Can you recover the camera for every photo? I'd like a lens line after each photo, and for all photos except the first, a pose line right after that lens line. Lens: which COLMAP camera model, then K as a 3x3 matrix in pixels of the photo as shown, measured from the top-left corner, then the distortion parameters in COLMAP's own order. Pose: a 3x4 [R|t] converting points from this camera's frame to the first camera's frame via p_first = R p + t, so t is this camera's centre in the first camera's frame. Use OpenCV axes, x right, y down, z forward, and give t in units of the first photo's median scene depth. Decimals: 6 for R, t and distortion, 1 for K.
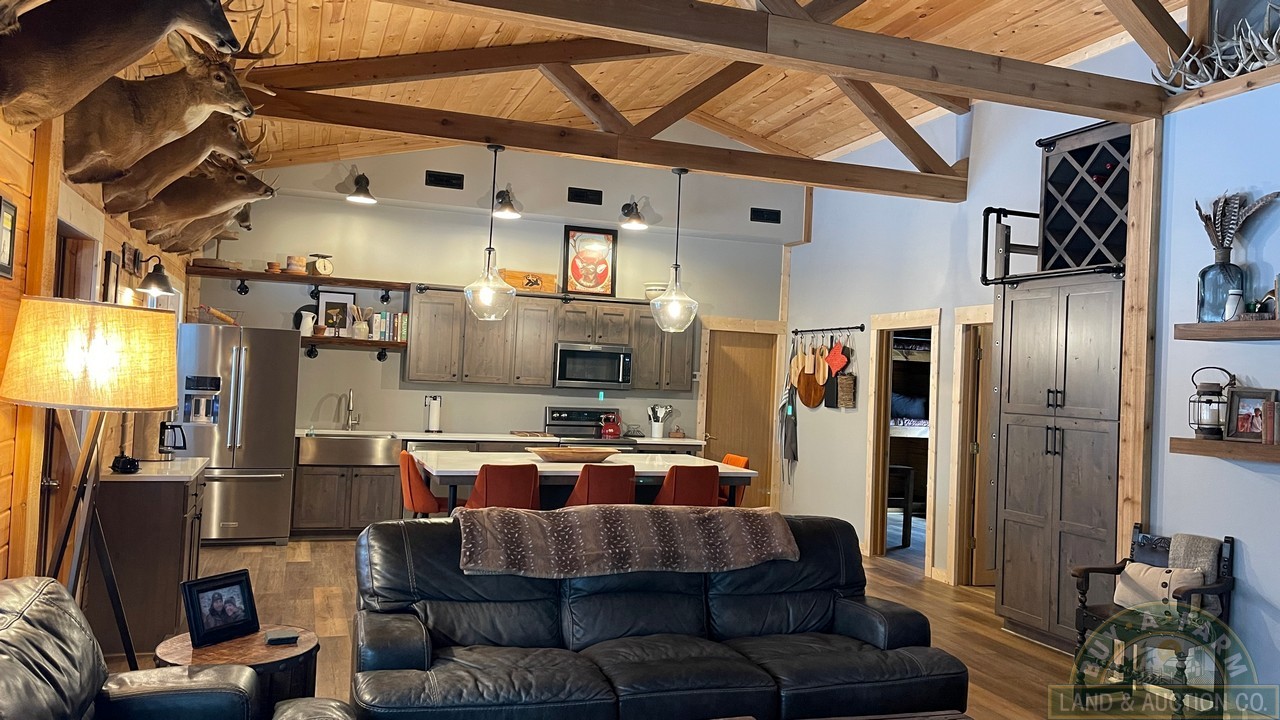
lens RADIAL K [[952.2, 0, 640.6], [0, 952.2, 353.0], [0, 0, 1]] dist [0.073305, -0.100579]
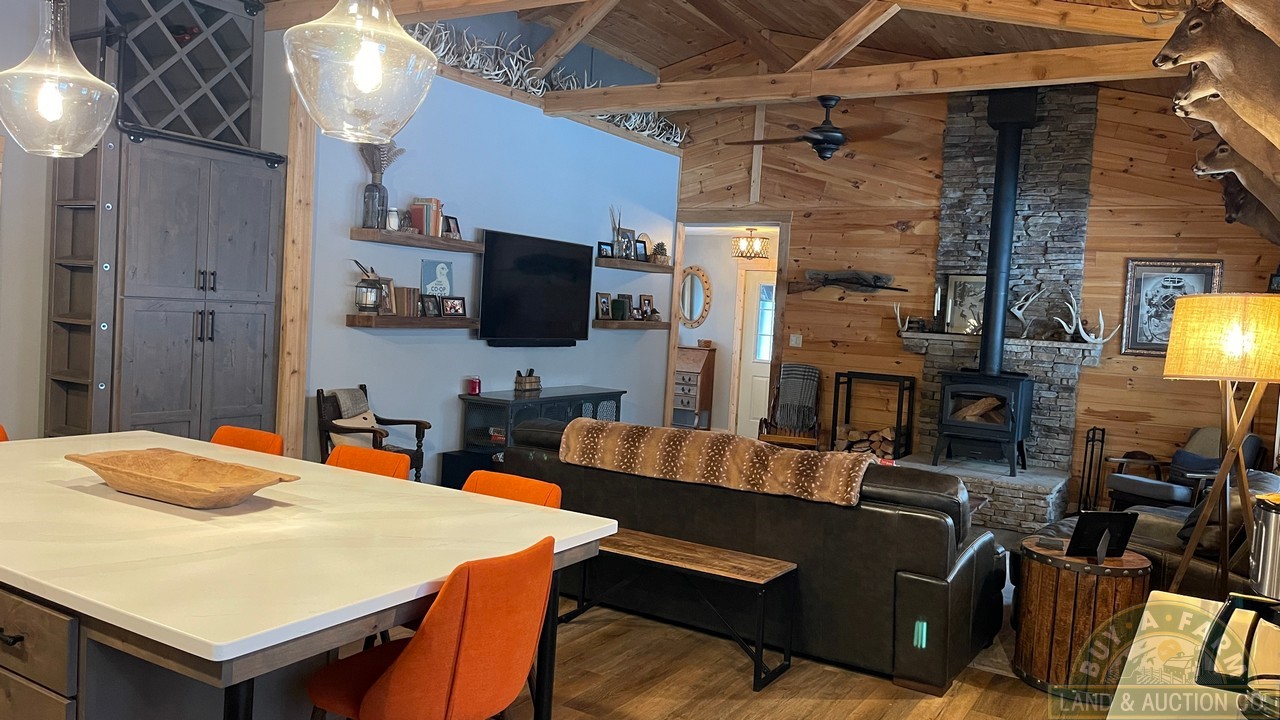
lens RADIAL K [[952.2, 0, 640.6], [0, 952.2, 353.0], [0, 0, 1]] dist [0.073305, -0.100579]
pose [[-0.637556, -0.123565, 0.760430, -0.560251], [-0.110923, 0.991492, 0.068112, 0.006933], [-0.762377, -0.040924, -0.645838, 1.301543]]
